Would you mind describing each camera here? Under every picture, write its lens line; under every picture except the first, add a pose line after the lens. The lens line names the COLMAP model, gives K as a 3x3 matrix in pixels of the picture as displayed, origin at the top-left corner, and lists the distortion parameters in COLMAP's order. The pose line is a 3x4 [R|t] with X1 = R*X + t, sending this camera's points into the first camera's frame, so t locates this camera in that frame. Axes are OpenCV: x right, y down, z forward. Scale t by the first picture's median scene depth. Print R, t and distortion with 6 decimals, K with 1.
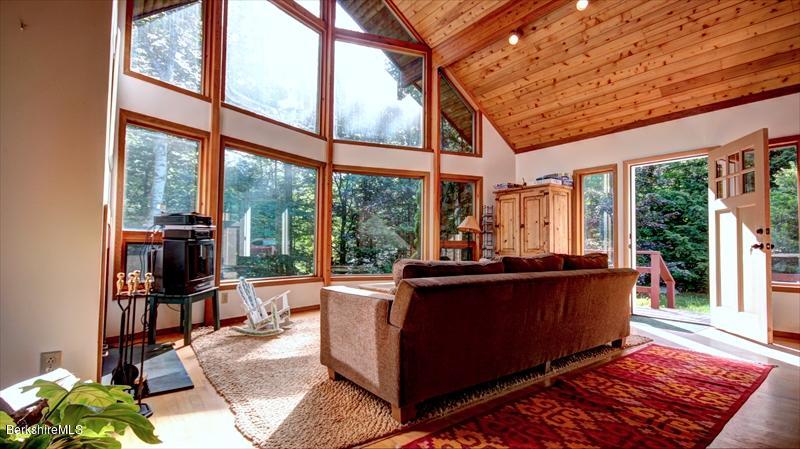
lens RADIAL K [[369.8, 0, 401.6], [0, 369.8, 228.7], [0, 0, 1]] dist [-0.004768, -0.001305]
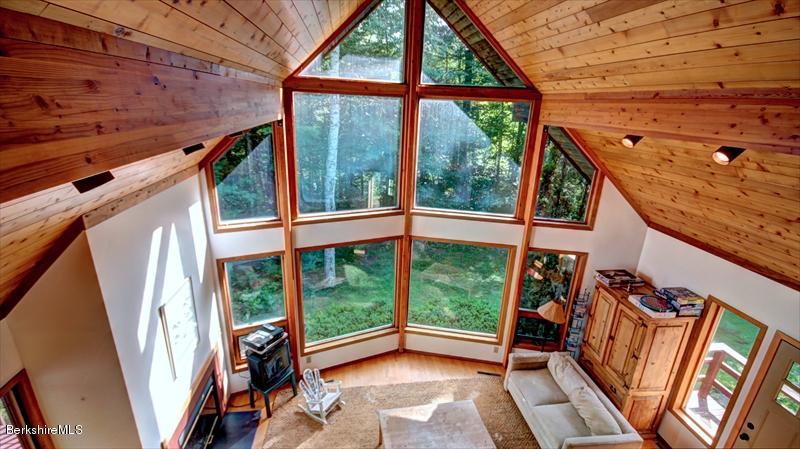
lens RADIAL K [[369.8, 0, 398.1], [0, 369.8, 225.8], [0, 0, 1]] dist [-0.004768, -0.001305]
pose [[0.861445, 0.186234, -0.472471, 0.256661], [-0.003988, 0.932787, 0.360407, -0.547295], [0.507834, -0.308587, 0.804287, 0.153485]]
